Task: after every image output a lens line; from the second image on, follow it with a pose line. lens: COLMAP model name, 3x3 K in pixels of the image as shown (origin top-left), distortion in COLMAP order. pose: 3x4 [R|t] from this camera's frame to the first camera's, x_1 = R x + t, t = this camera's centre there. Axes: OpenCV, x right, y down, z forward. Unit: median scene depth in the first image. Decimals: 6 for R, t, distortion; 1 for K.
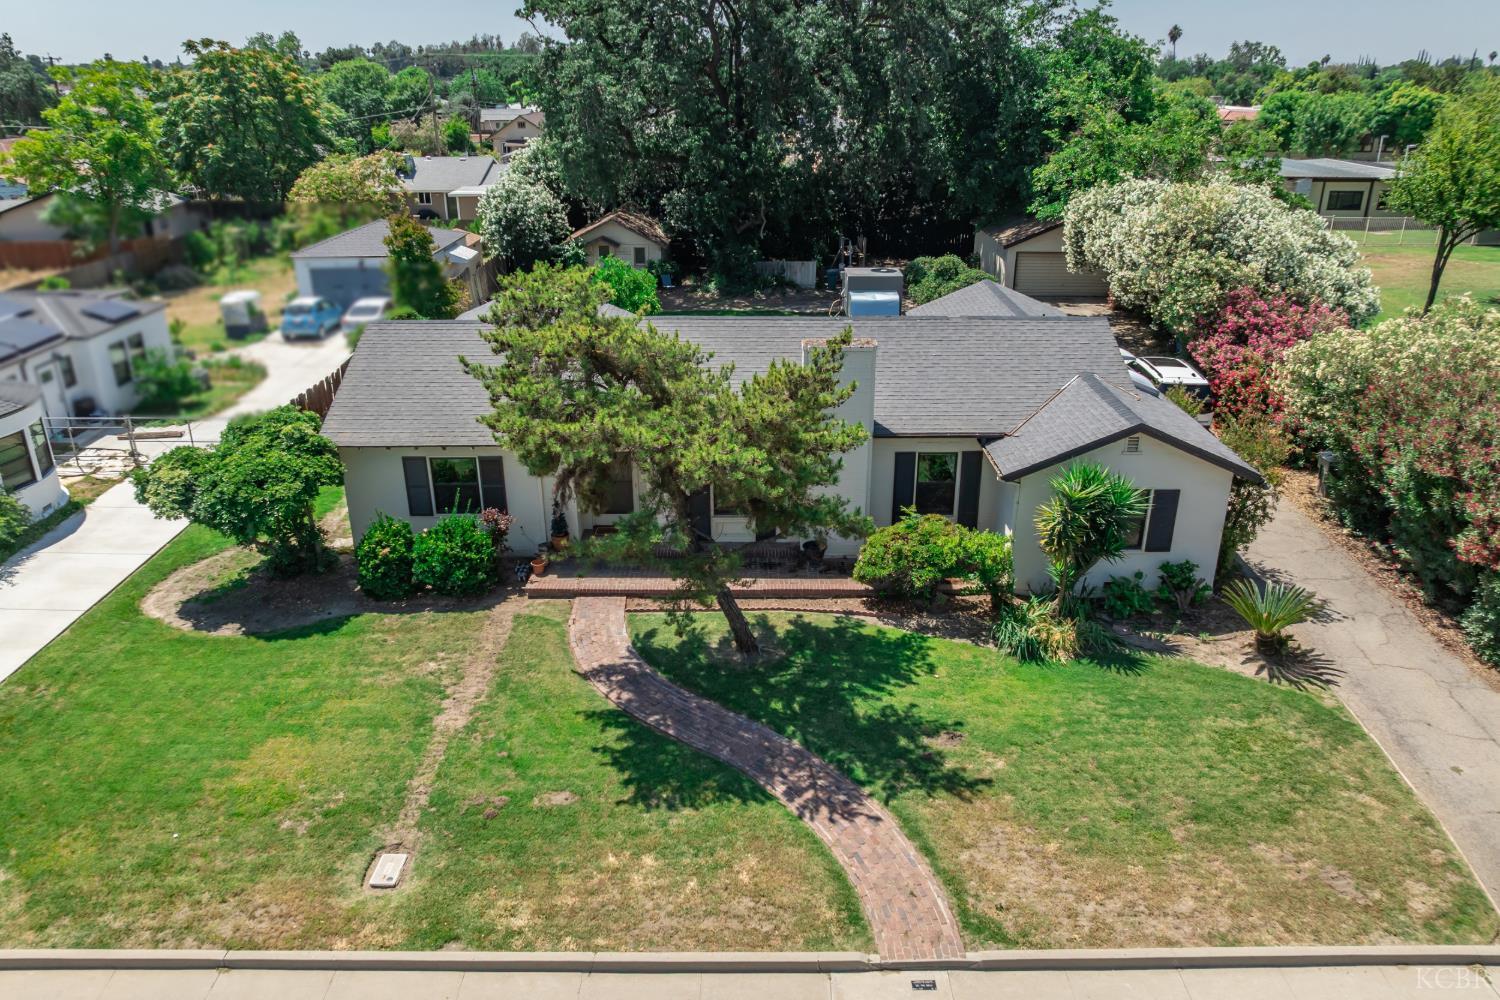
lens RADIAL K [[1058.5, 0, 750.0], [0, 1058.5, 500.0], [0, 0, 1]] dist [-0.036763, -0.002590]
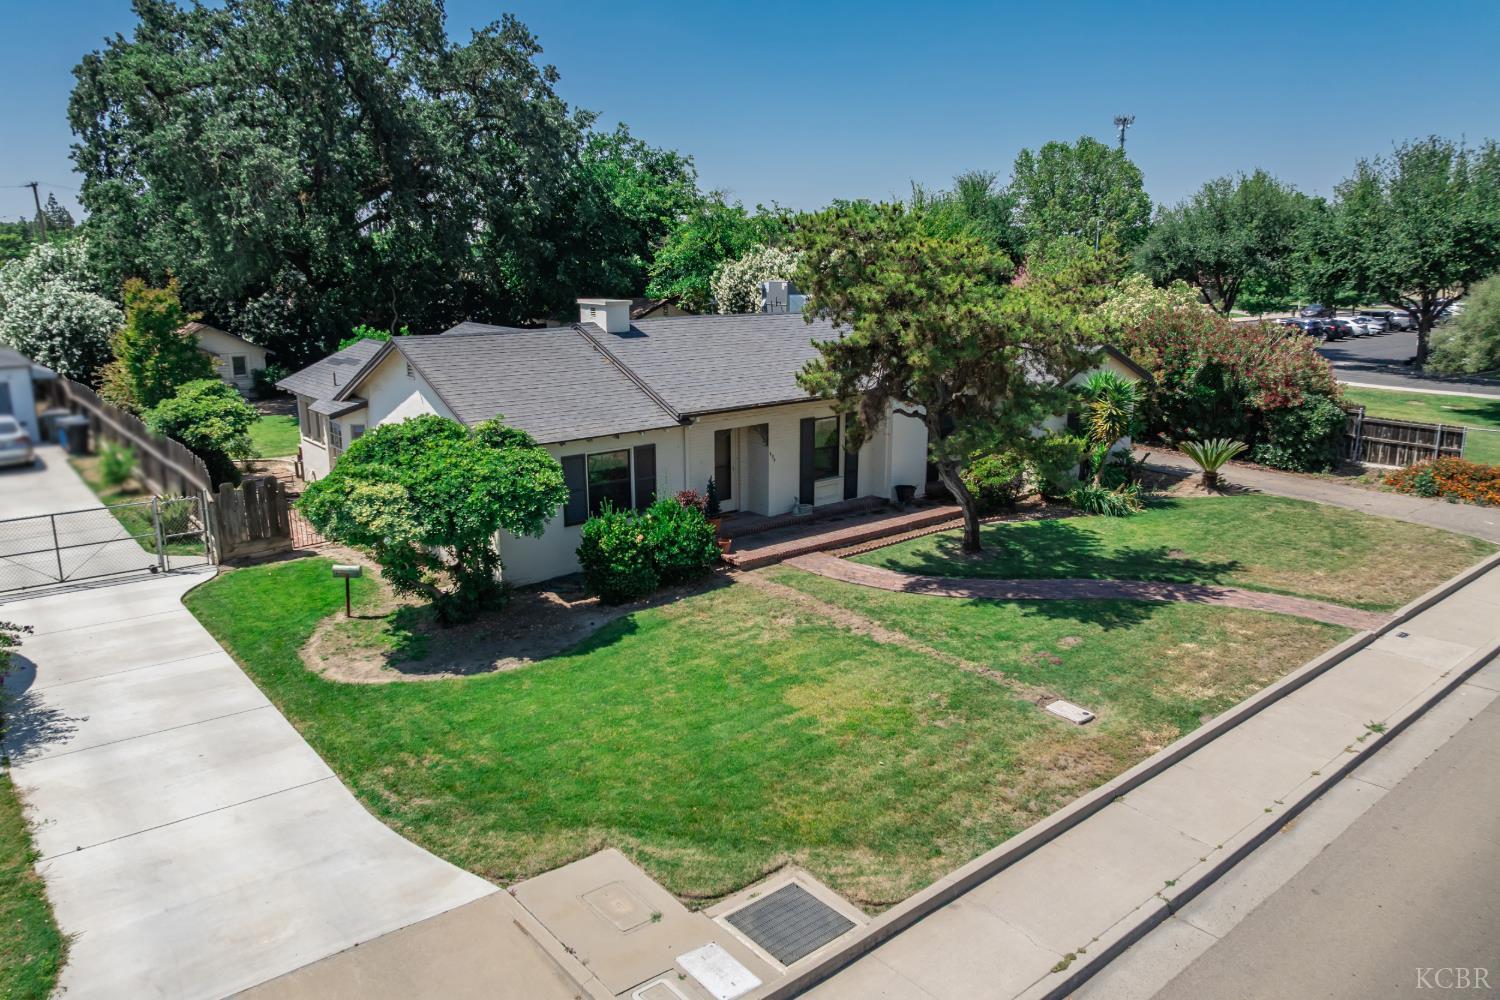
lens RADIAL K [[1058.5, 0, 750.0], [0, 1058.5, 500.0], [0, 0, 1]] dist [-0.036763, -0.002590]
pose [[0.767338, -0.147214, 0.624116, -0.877959], [0.246813, 0.966112, -0.075569, 0.114471], [-0.591841, 0.212027, 0.777669, 0.254868]]
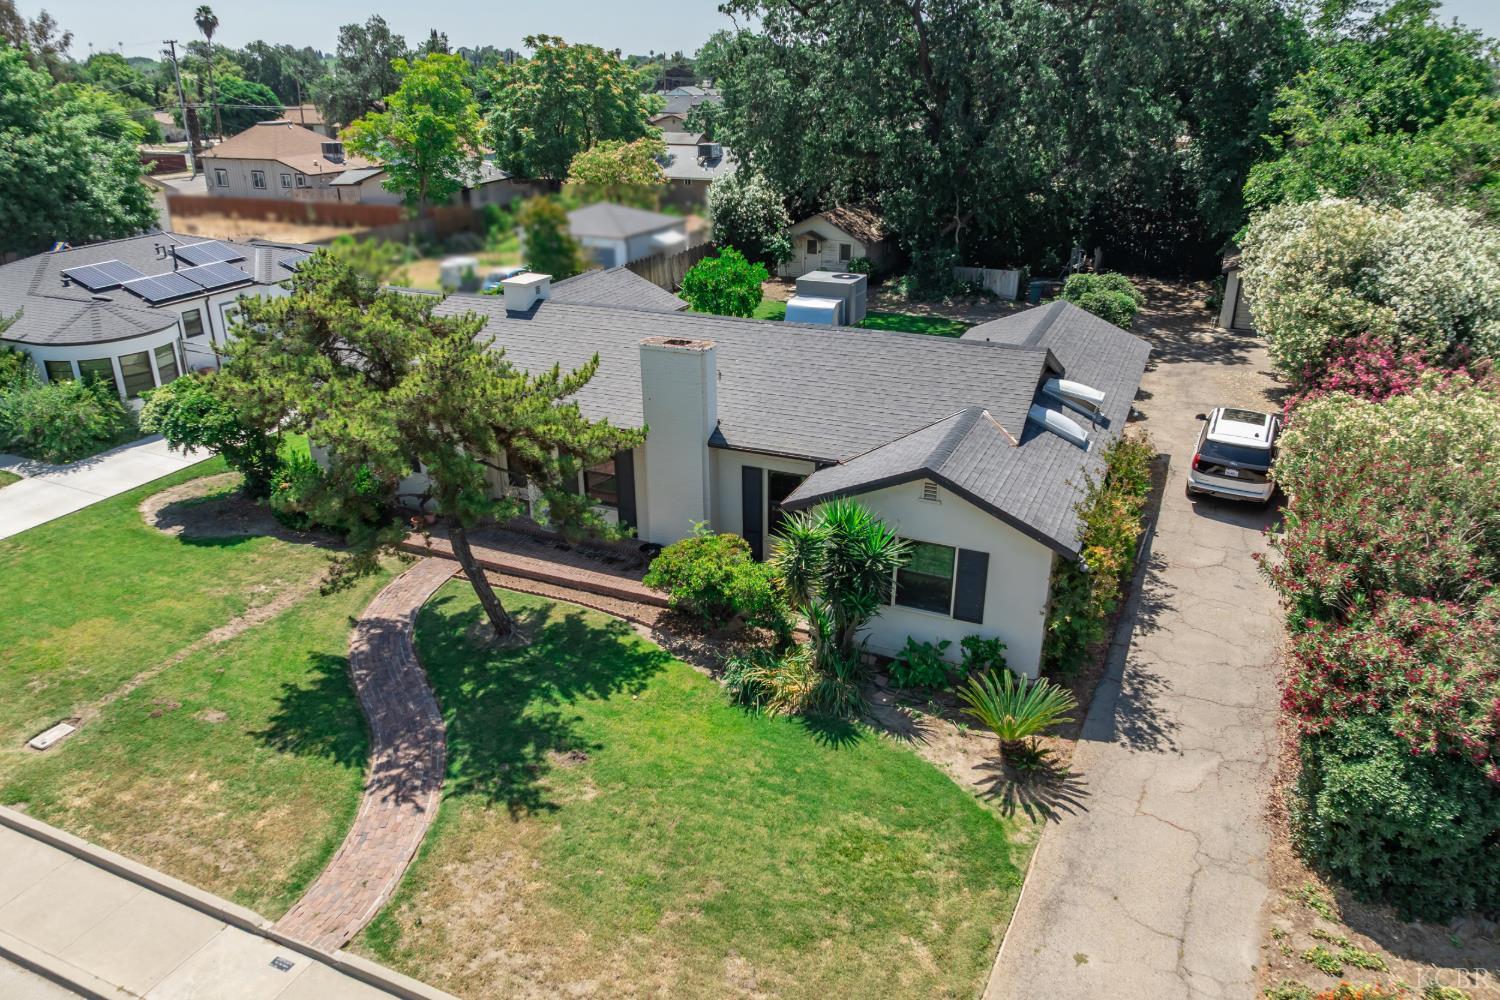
lens RADIAL K [[1058.5, 0, 750.0], [0, 1058.5, 500.0], [0, 0, 1]] dist [-0.036763, -0.002590]
pose [[0.913547, 0.154509, -0.376242, 0.574718], [-0.153810, 0.987579, 0.032099, -0.052448], [0.376528, 0.028546, 0.925965, 0.147384]]
